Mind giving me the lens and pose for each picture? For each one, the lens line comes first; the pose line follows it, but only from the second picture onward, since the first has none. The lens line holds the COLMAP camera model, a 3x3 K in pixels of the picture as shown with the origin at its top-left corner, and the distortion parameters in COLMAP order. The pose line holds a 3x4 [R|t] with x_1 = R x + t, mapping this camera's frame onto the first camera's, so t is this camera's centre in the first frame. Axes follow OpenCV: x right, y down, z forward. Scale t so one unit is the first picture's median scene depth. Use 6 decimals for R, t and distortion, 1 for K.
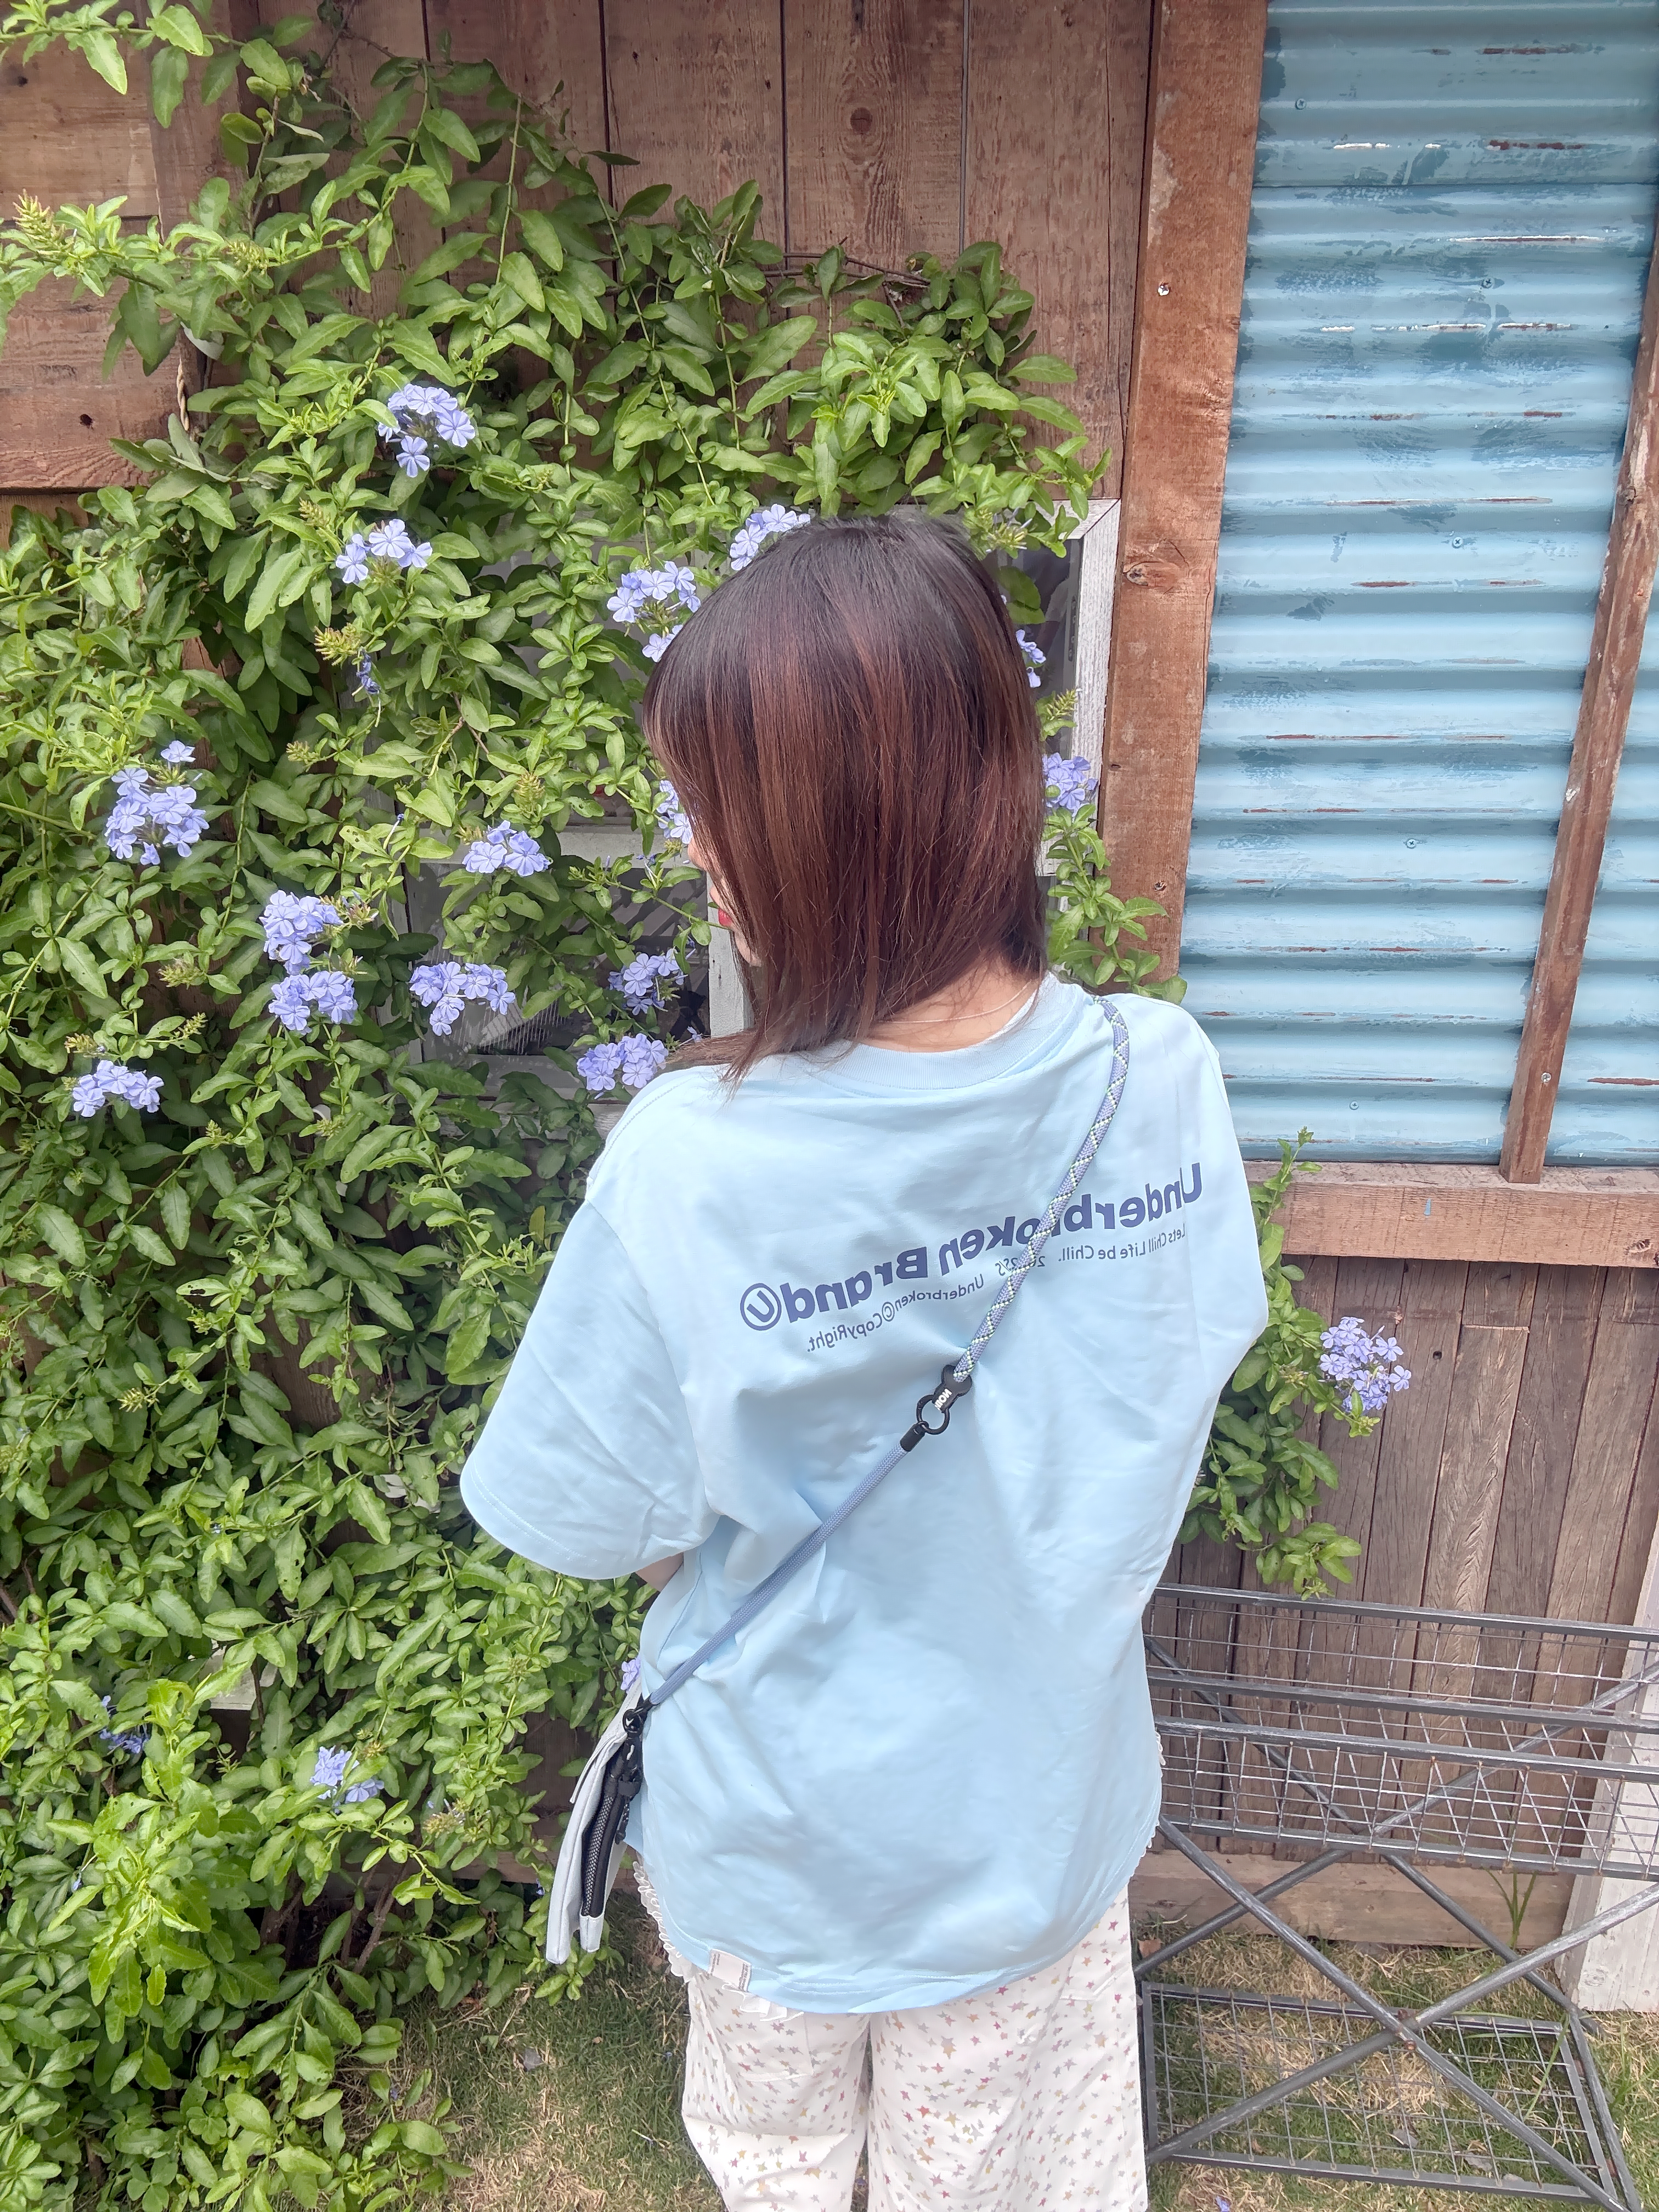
lens RADIAL K [[1524.9, 0, 829.5], [0, 1524.9, 1106.0], [0, 0, 1]] dist [0.095018, -0.117586]
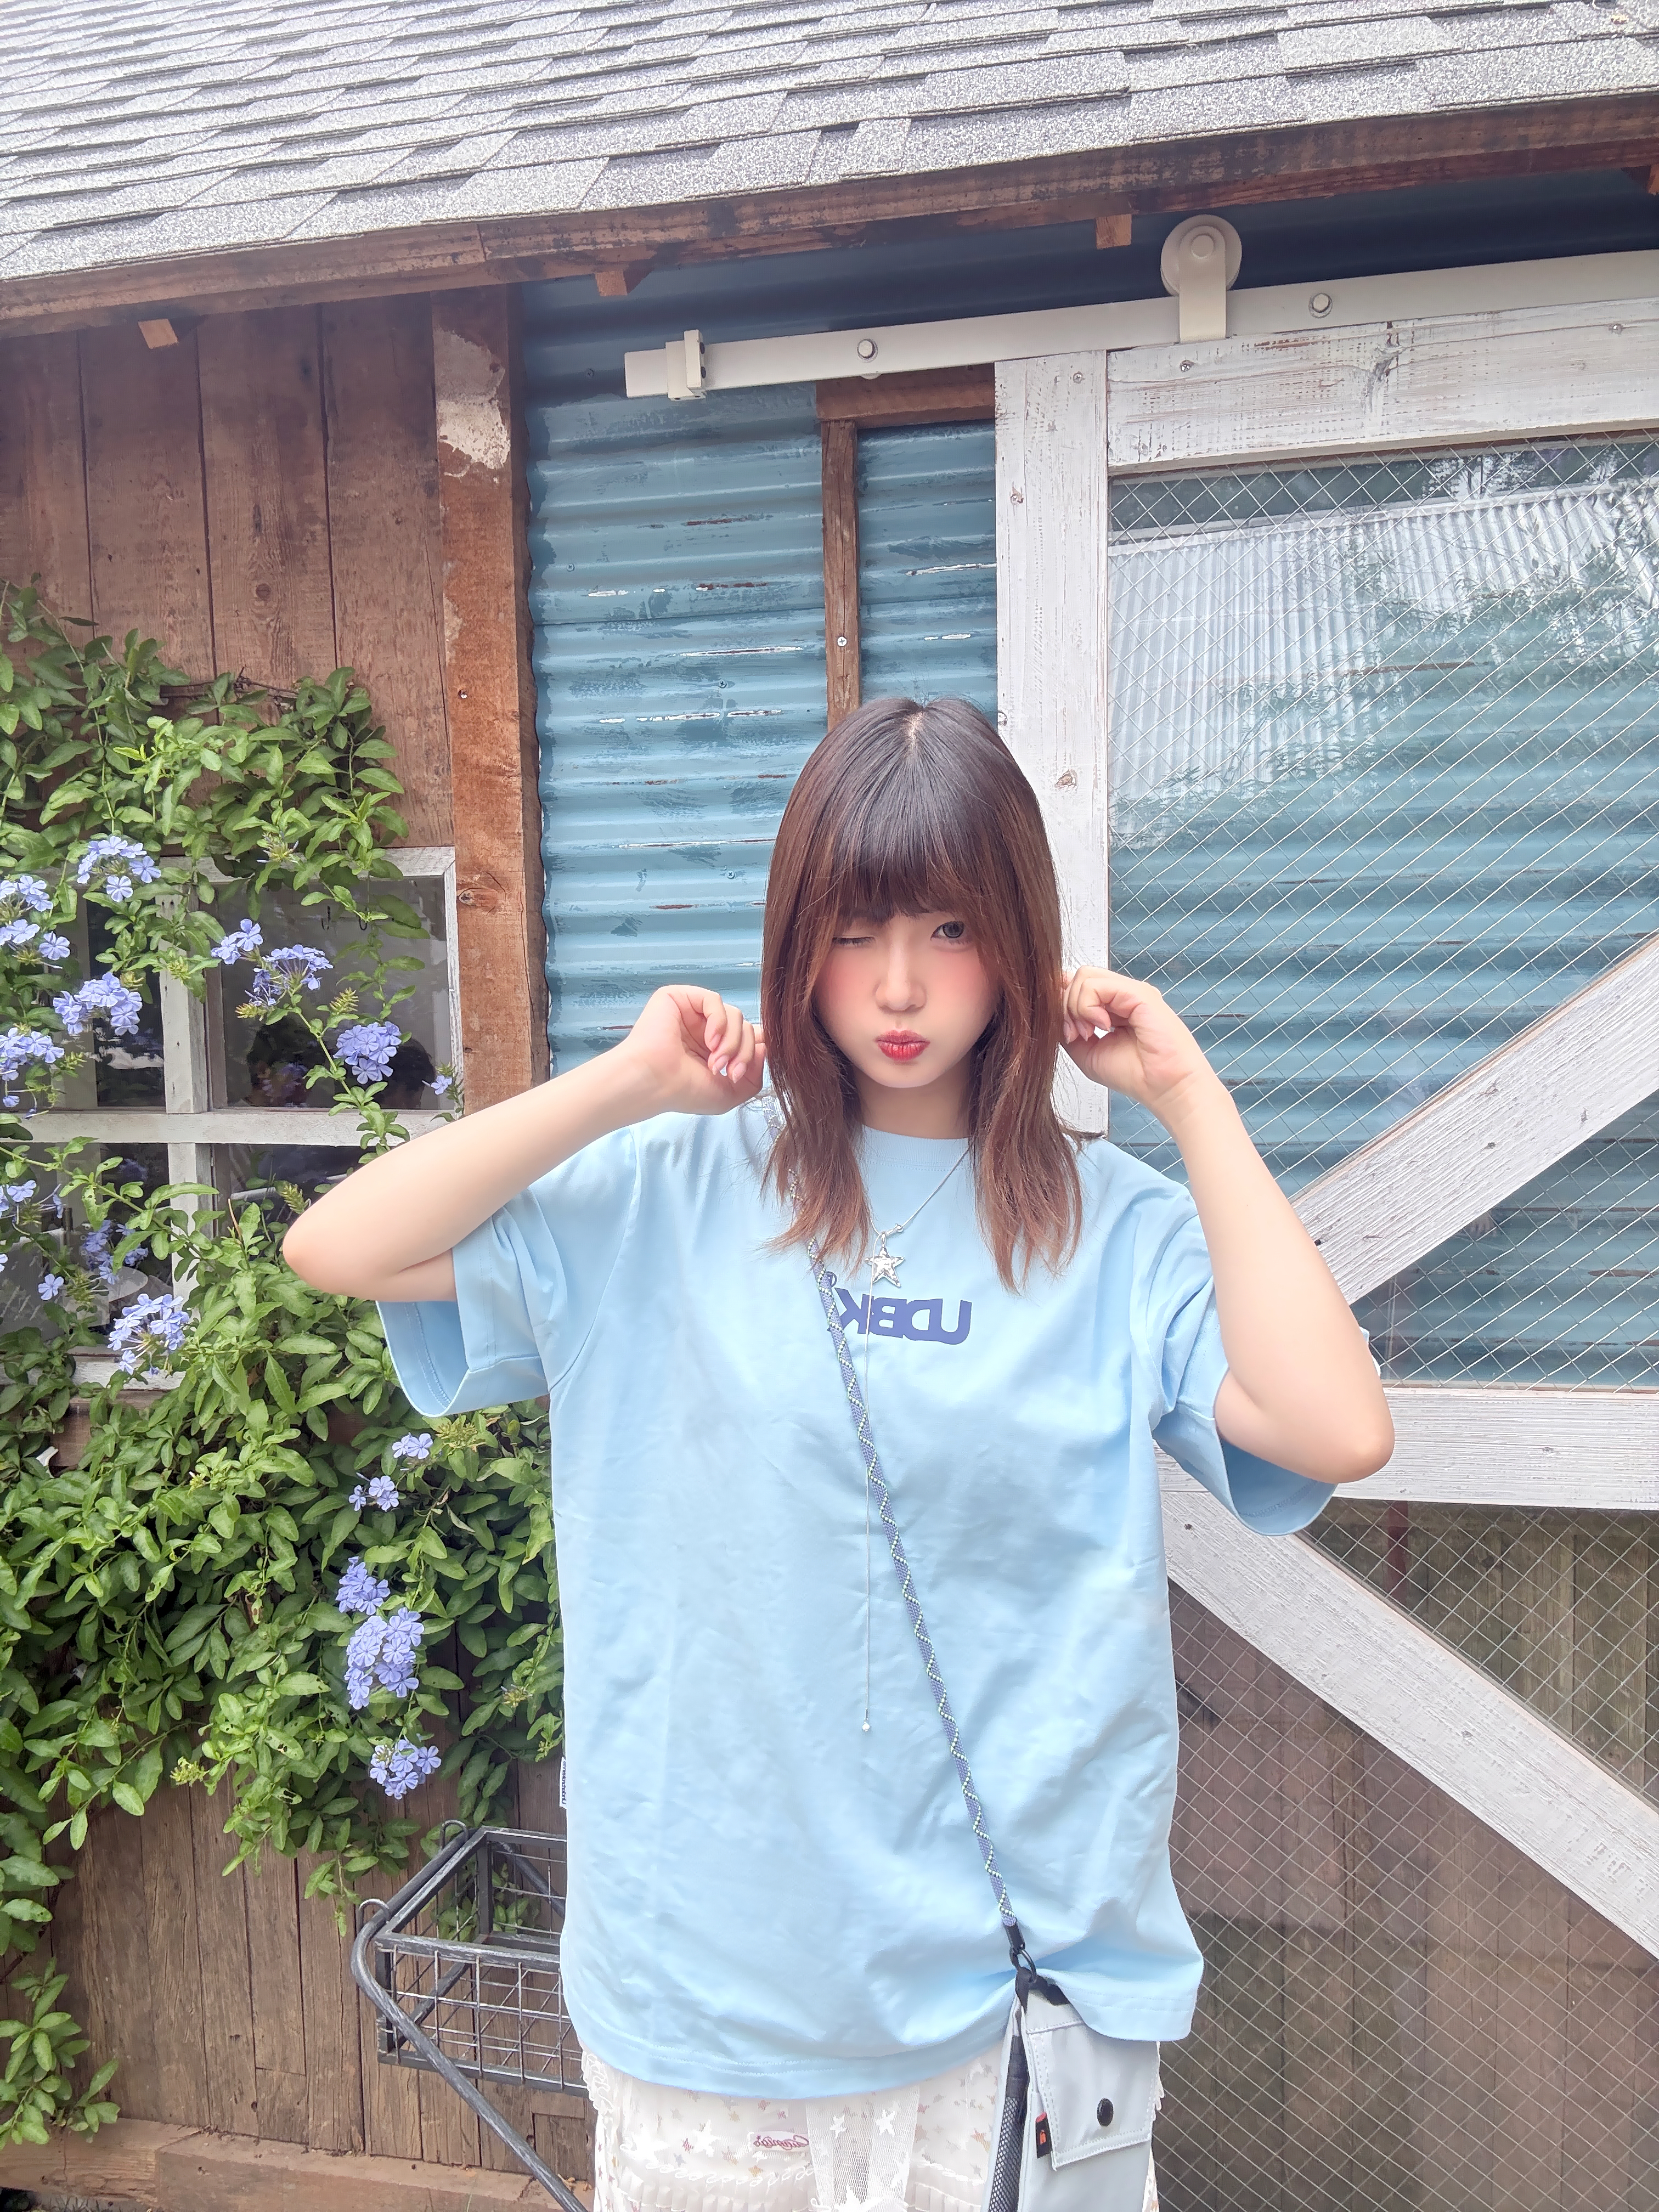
lens RADIAL K [[1524.9, 0, 829.5], [0, 1524.9, 1106.0], [0, 0, 1]] dist [0.095018, -0.117586]
pose [[0.994592, -0.008269, -0.103525, 0.644940], [-0.022131, 0.957056, -0.289059, 0.177480], [0.101469, 0.289787, 0.951697, -0.110920]]
